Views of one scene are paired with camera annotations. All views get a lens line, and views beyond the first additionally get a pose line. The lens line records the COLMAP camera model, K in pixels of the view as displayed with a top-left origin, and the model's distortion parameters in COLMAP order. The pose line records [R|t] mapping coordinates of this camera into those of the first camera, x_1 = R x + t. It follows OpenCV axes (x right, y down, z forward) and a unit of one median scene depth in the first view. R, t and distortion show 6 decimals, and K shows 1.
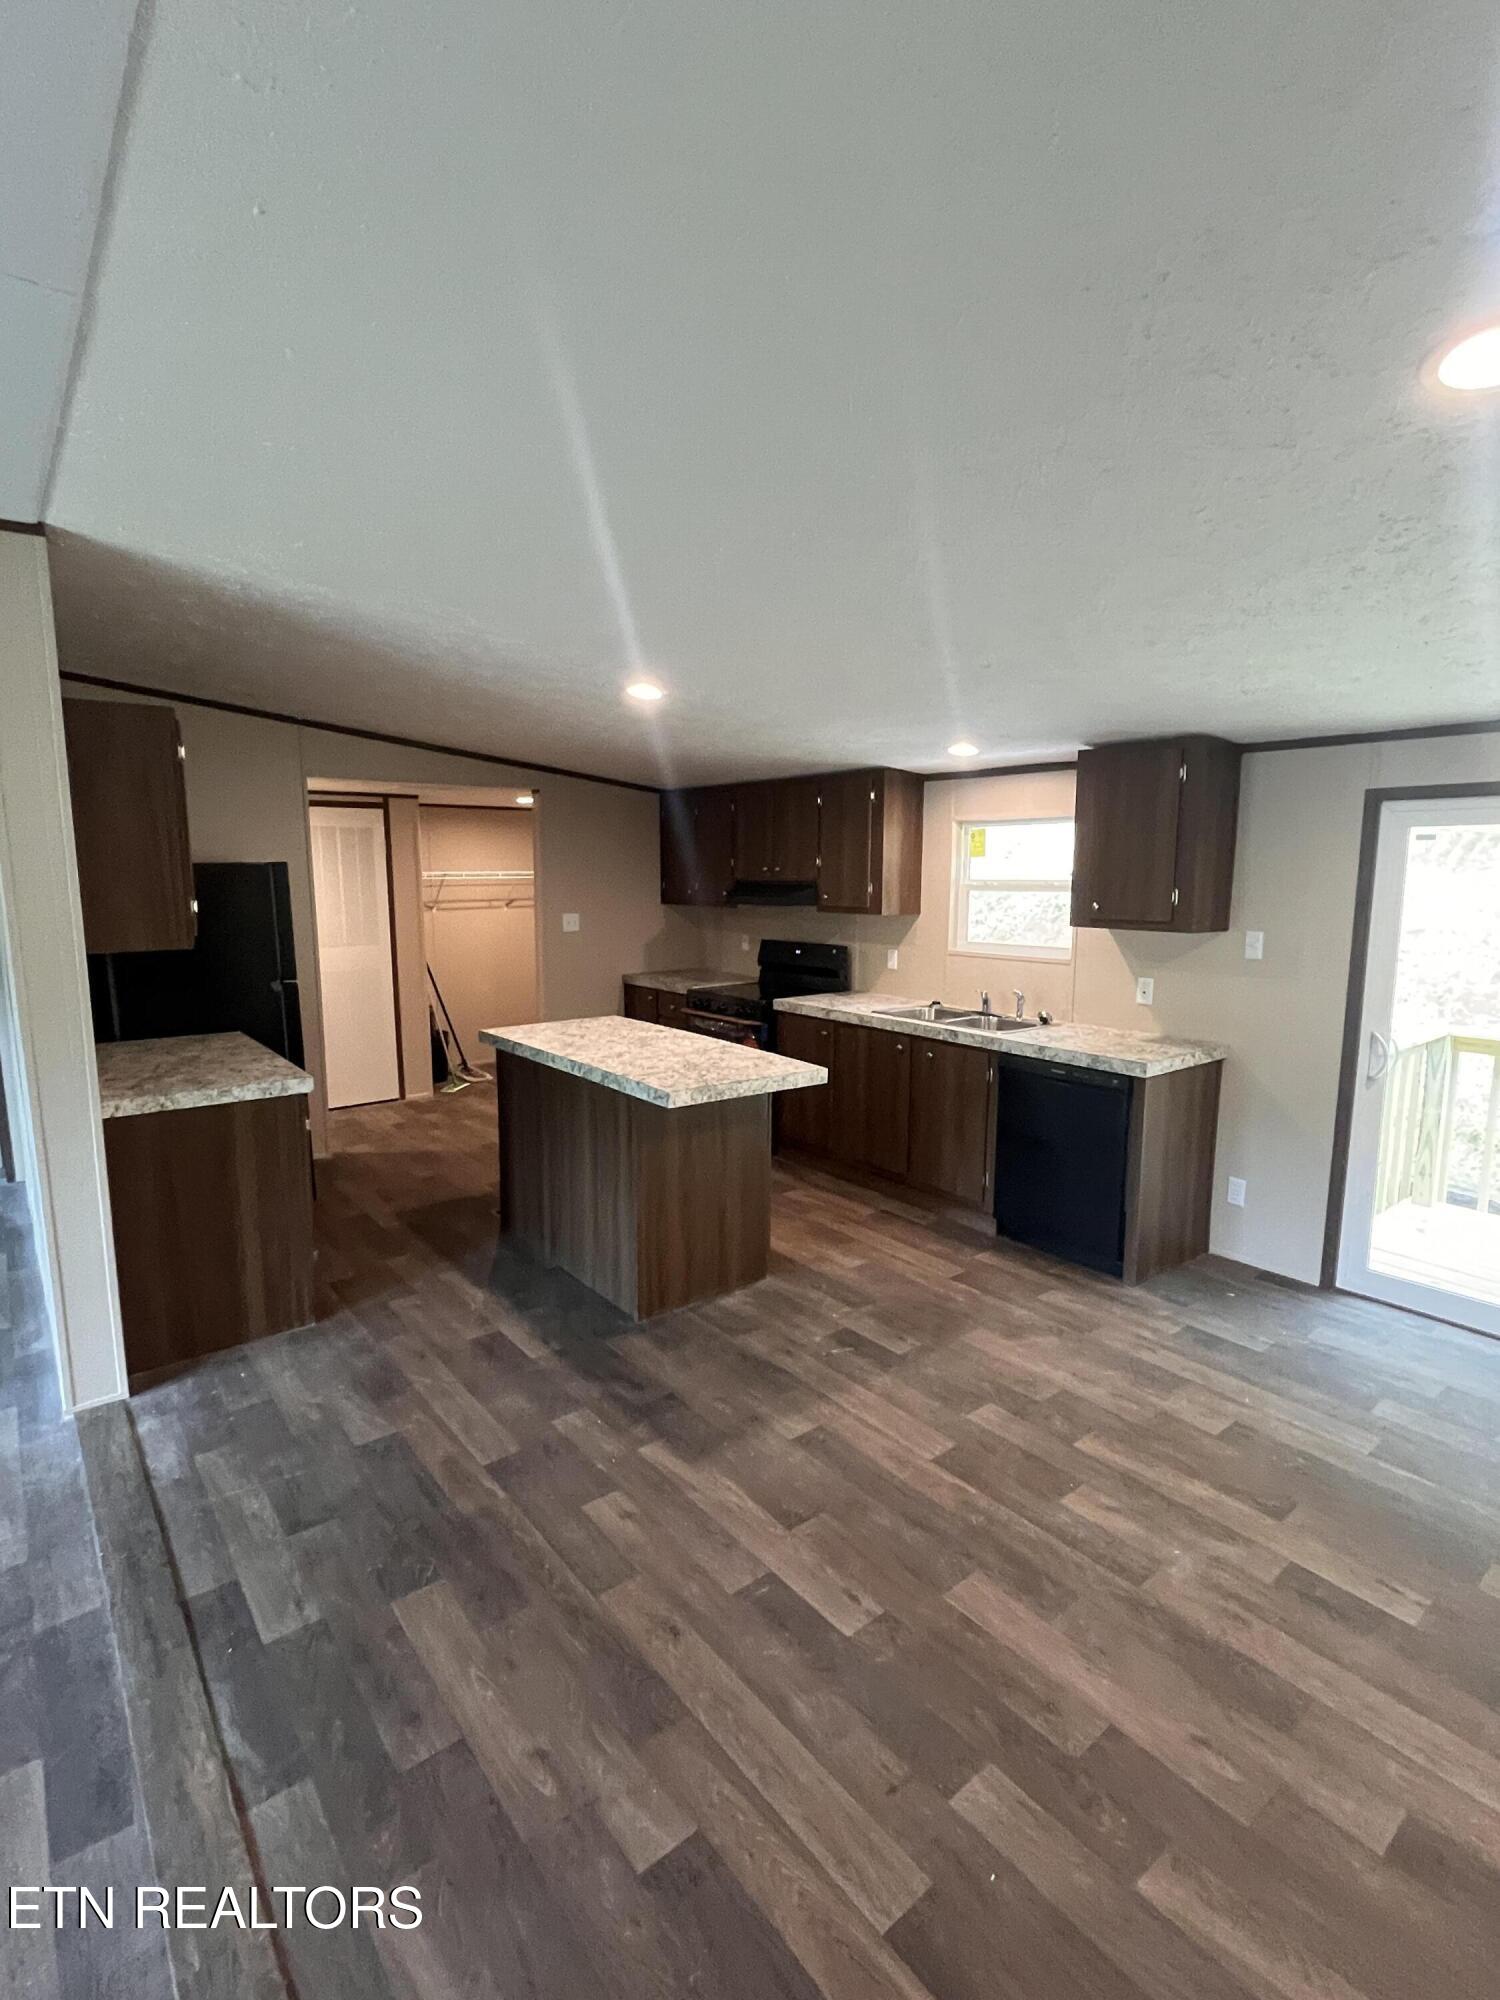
lens RADIAL K [[971.8, 0, 750.4], [0, 971.8, 1006.3], [0, 0, 1]] dist [-0.000502, -0.002623]
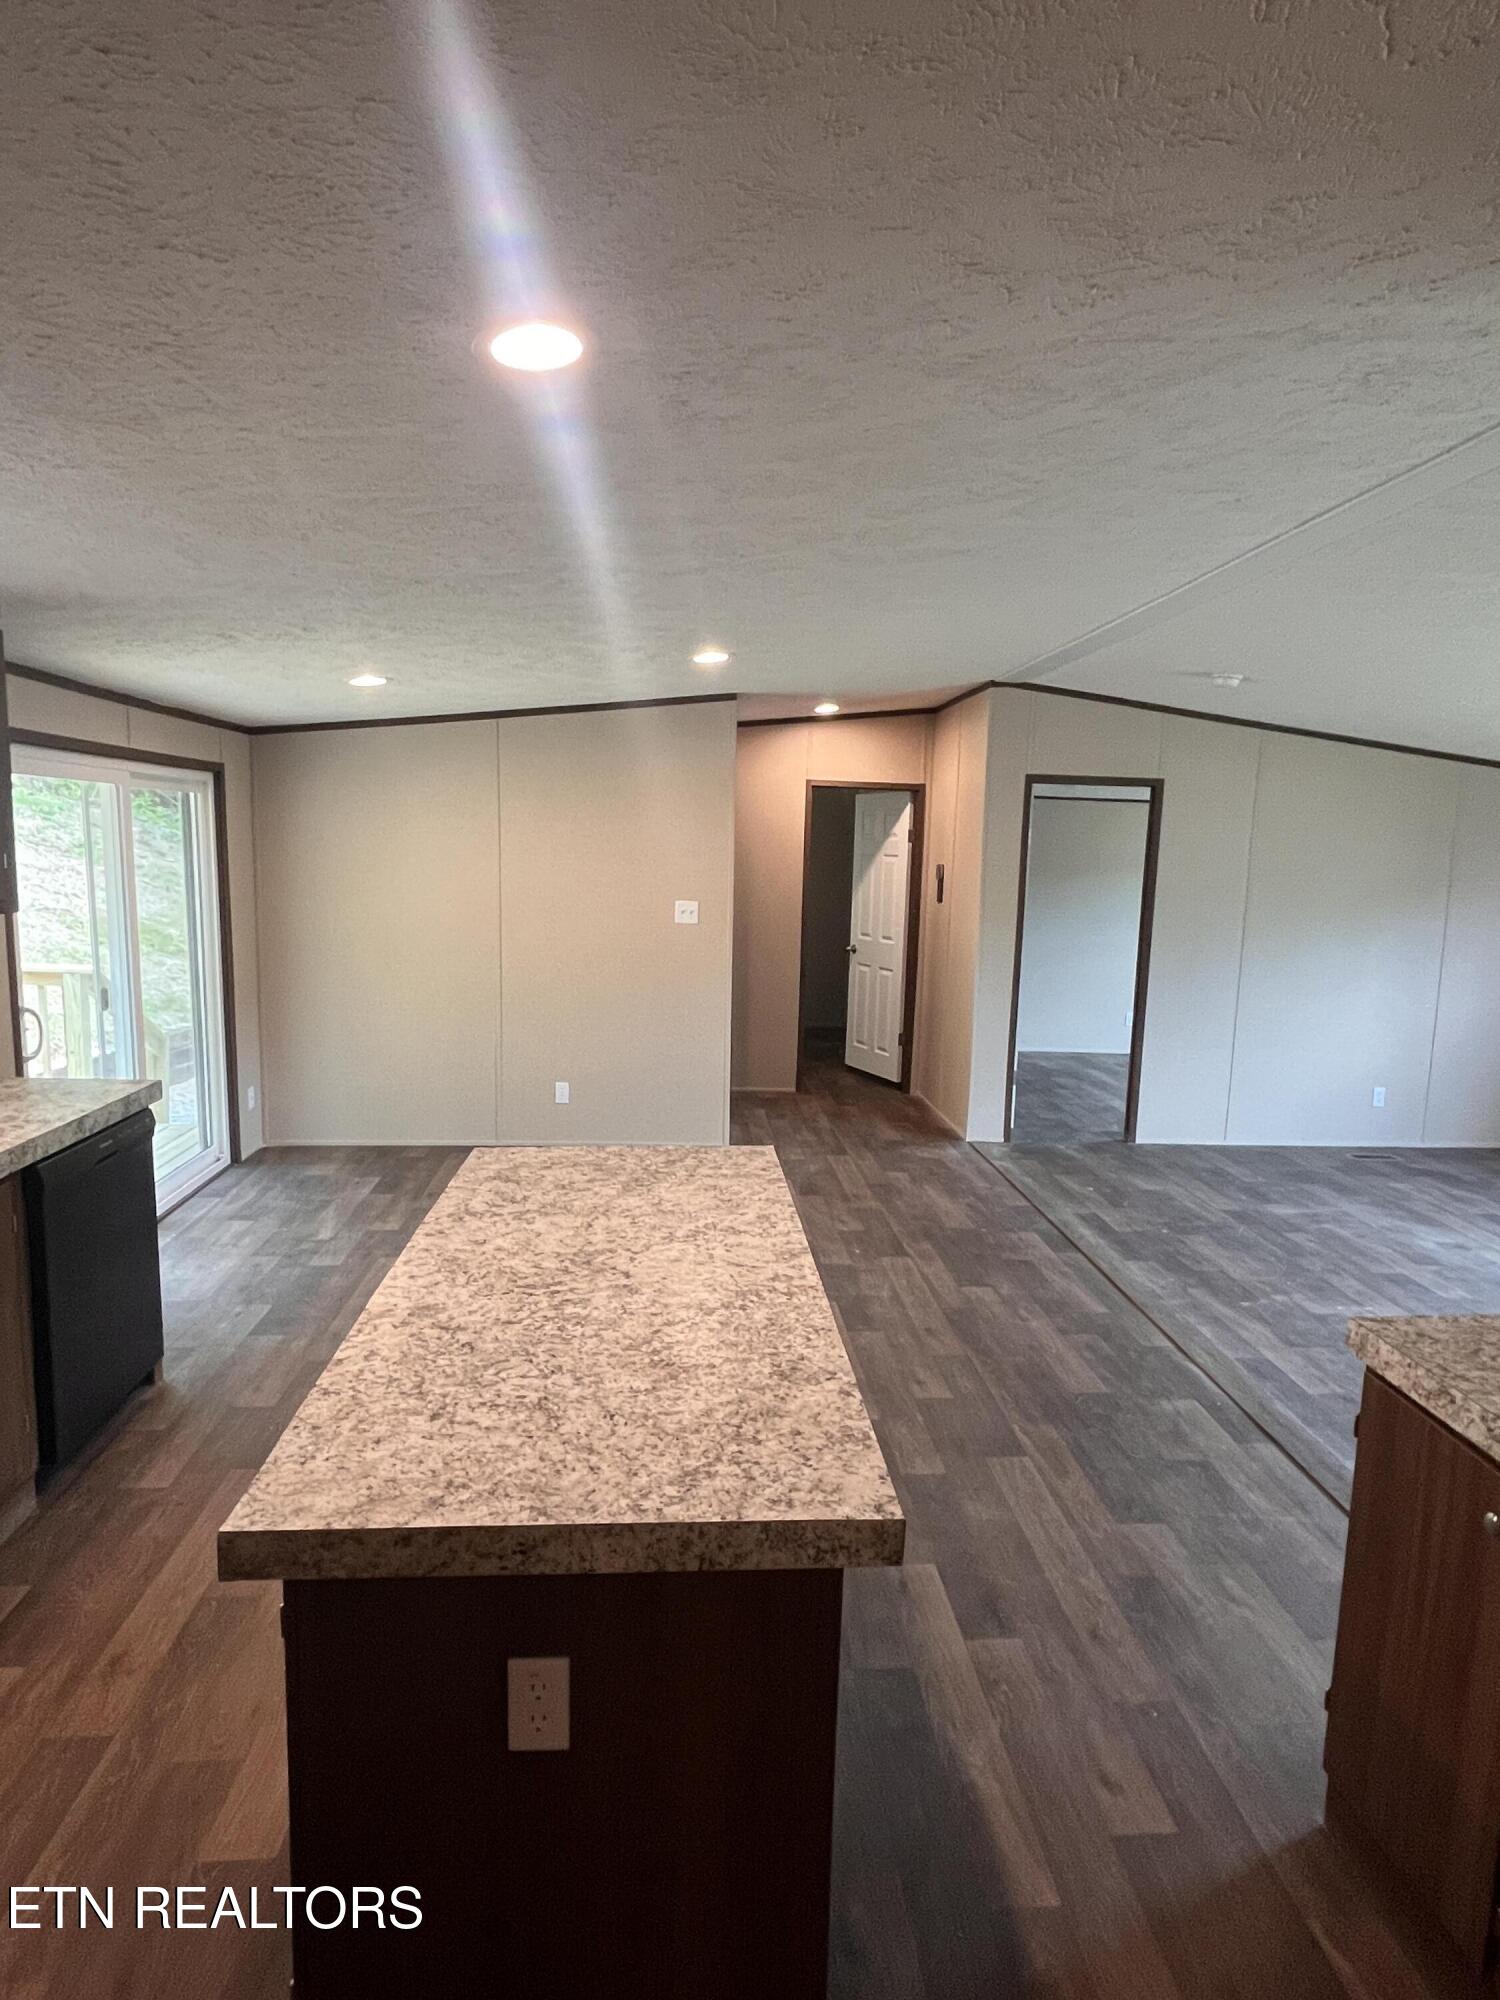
lens RADIAL K [[1140.5, 0, 755.4], [0, 1140.5, 1005.8], [0, 0, 1]] dist [0.002656, -0.003547]
pose [[-0.831864, -0.097060, 0.546427, -0.470561], [0.051350, 0.966903, 0.249922, -0.203424], [-0.552599, 0.235960, -0.799348, 1.462636]]
